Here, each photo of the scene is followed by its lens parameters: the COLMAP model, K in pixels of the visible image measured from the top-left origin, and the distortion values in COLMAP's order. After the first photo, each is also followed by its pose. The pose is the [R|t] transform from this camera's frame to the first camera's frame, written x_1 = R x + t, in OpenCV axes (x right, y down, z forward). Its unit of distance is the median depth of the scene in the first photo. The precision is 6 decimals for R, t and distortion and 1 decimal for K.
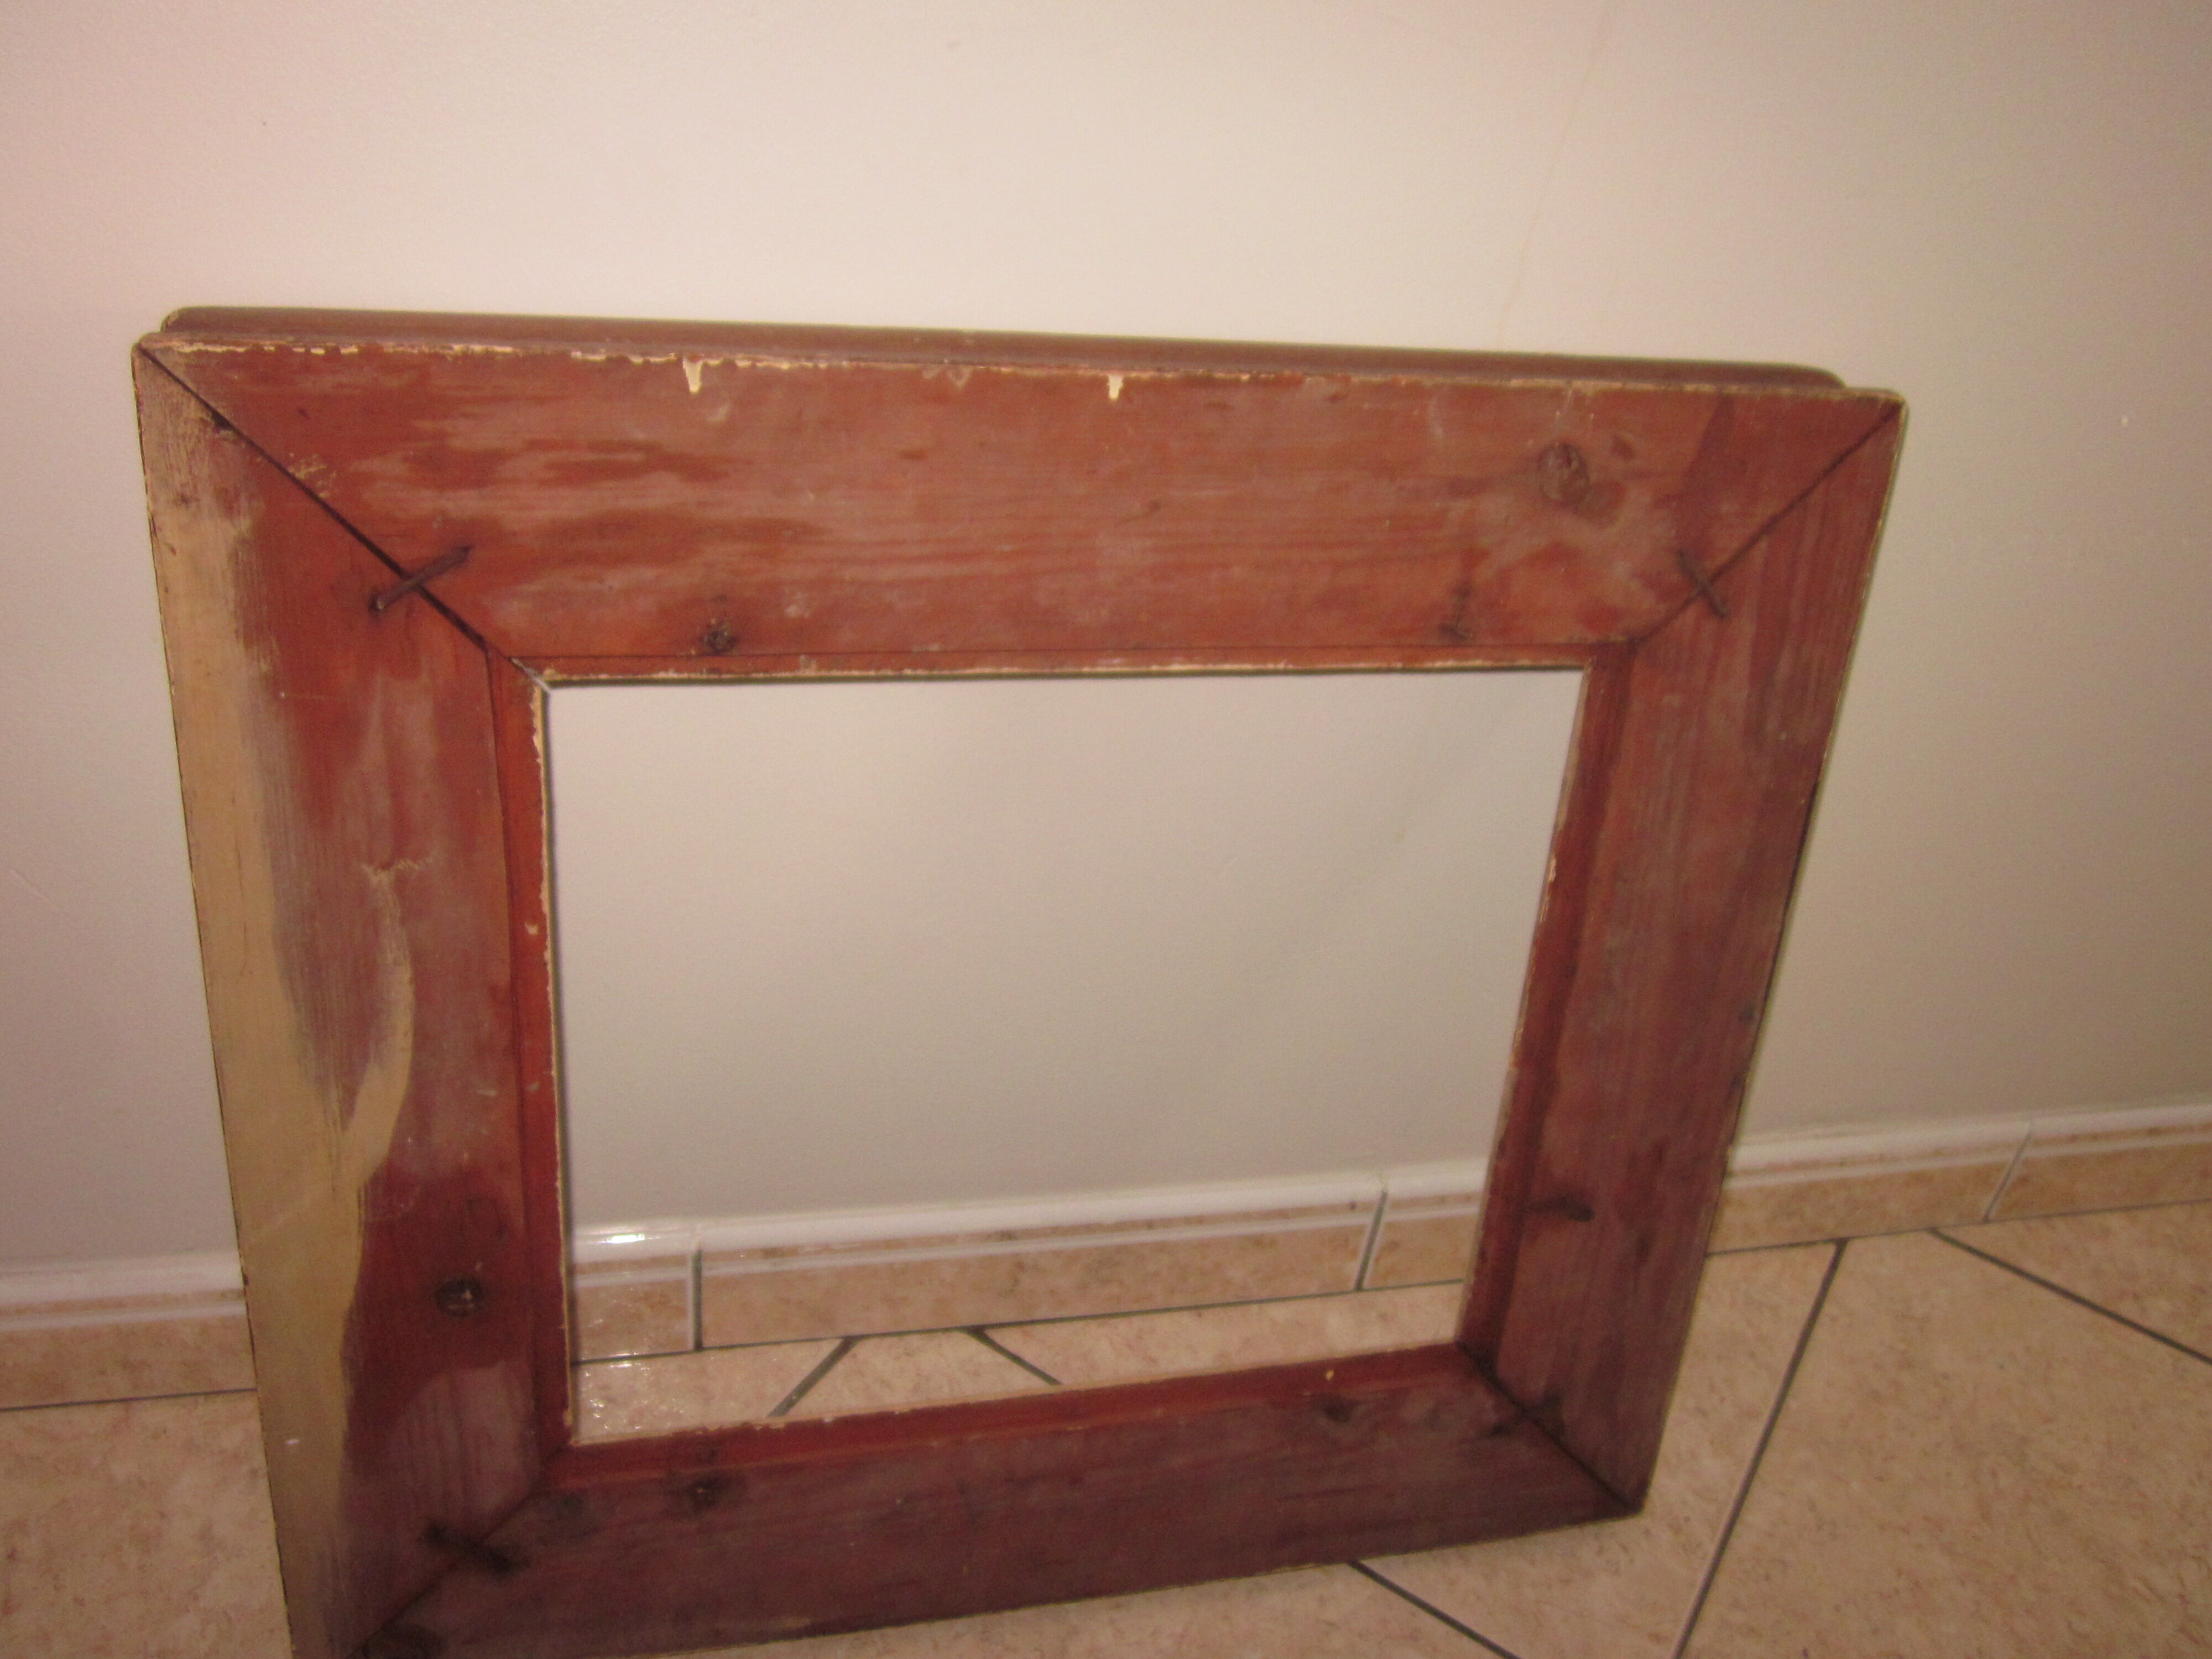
lens RADIAL K [[1827.2, 0, 1106.0], [0, 1827.2, 829.5], [0, 0, 1]] dist [-0.046082, 0.023413]
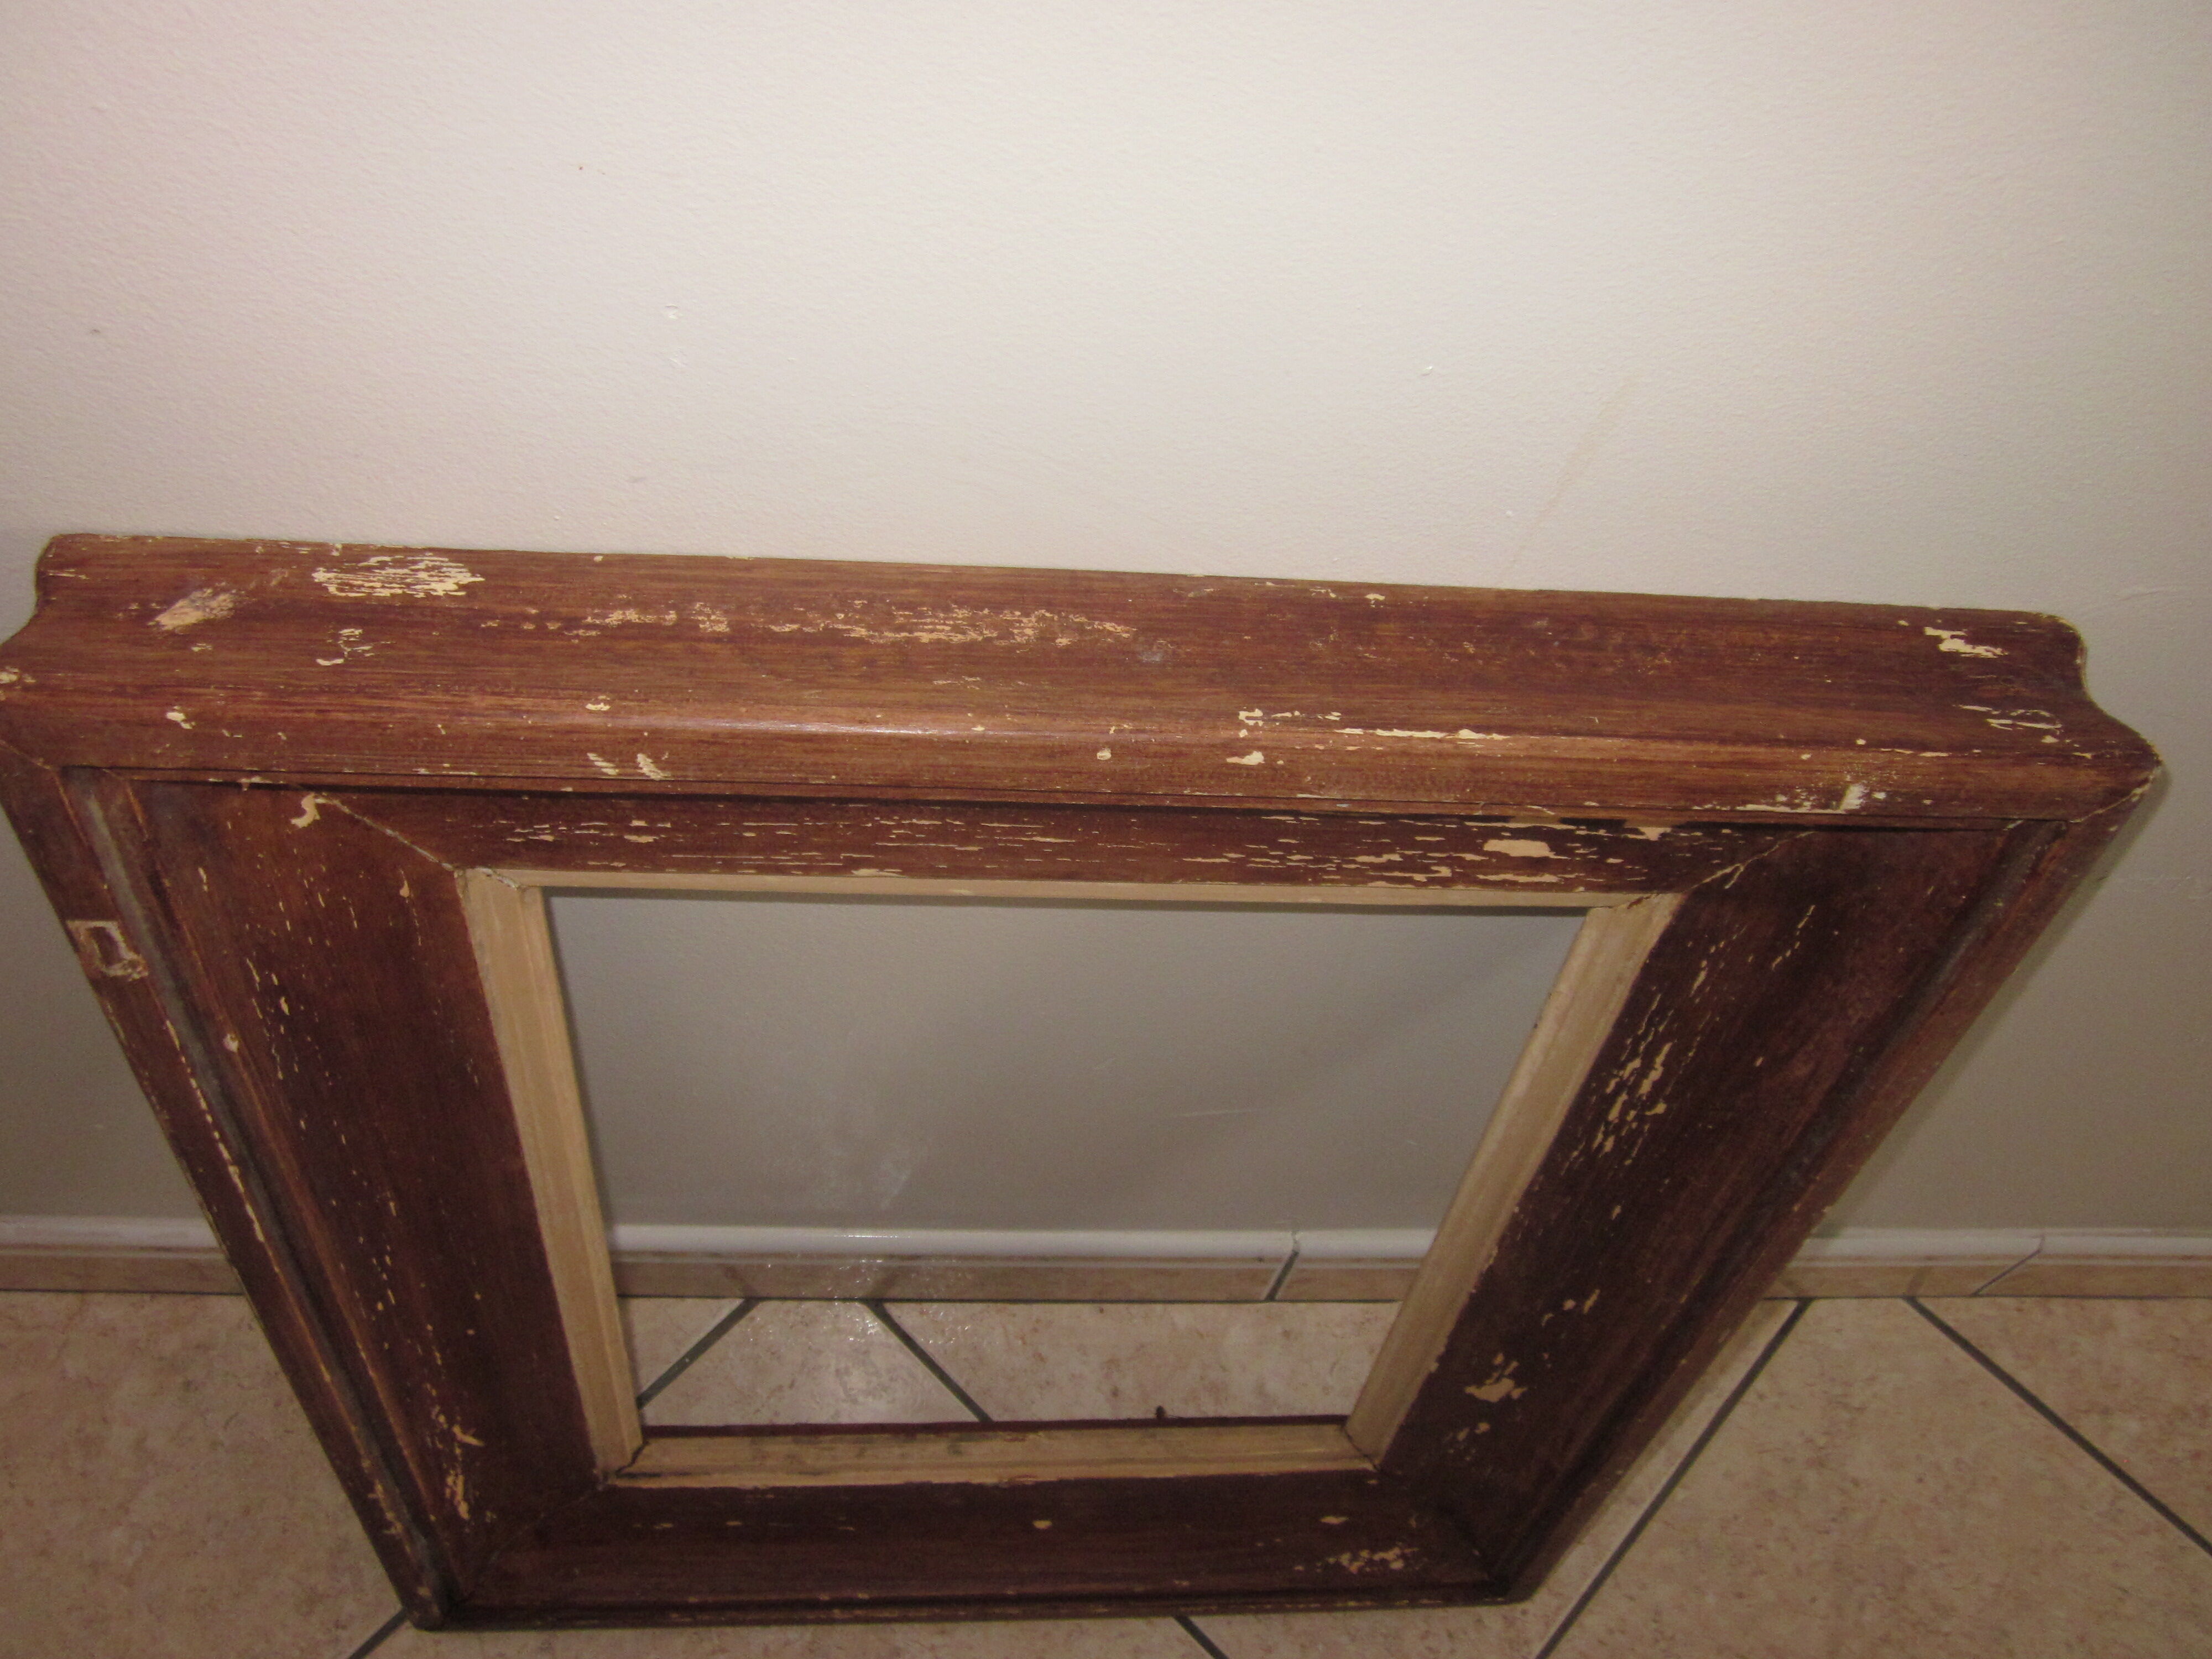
lens RADIAL K [[1826.6, 0, 1106.0], [0, 1826.6, 829.5], [0, 0, 1]] dist [-0.039536, 0.018480]
pose [[0.981580, 0.154151, -0.112862, 0.130350], [-0.099069, 0.915803, 0.389217, -0.379948], [0.163358, -0.370866, 0.914206, 0.181593]]
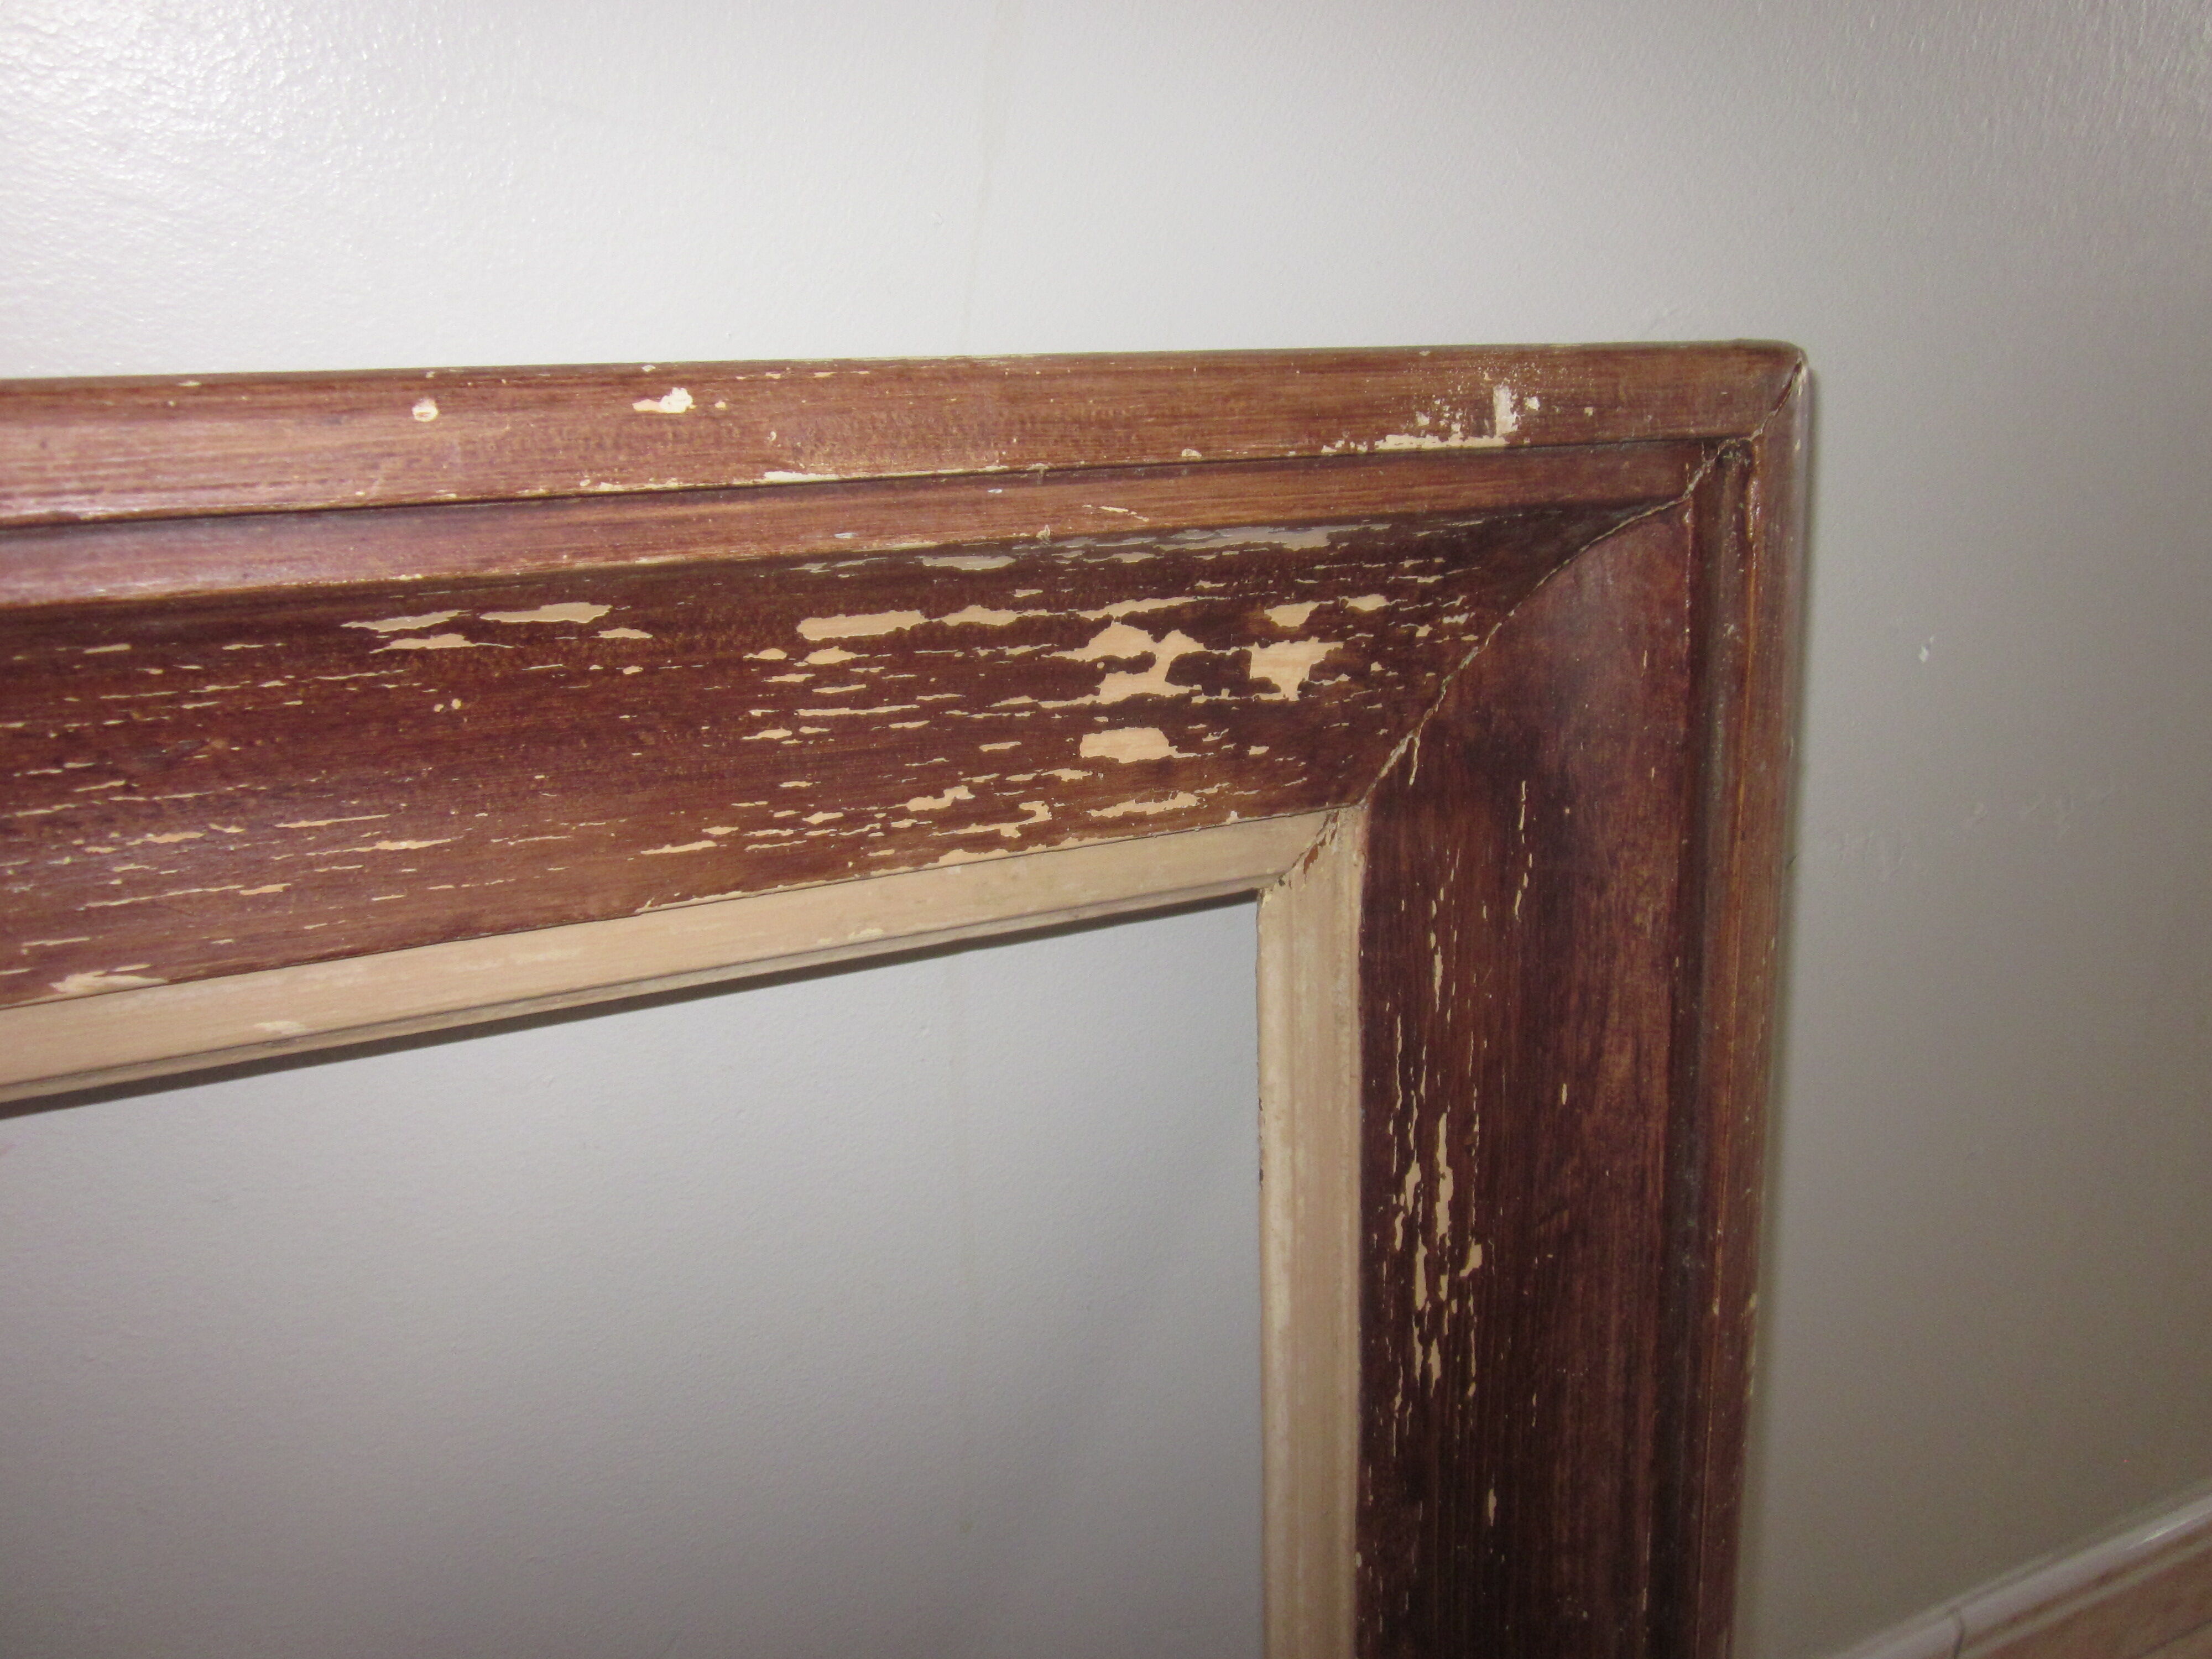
lens RADIAL K [[1835.0, 0, 1106.0], [0, 1835.0, 829.5], [0, 0, 1]] dist [-0.034570, 0.001894]
pose [[0.968476, -0.158787, 0.191942, 0.111551], [0.191388, 0.967495, -0.165303, -0.092223], [-0.159455, 0.196827, 0.967385, 0.341571]]
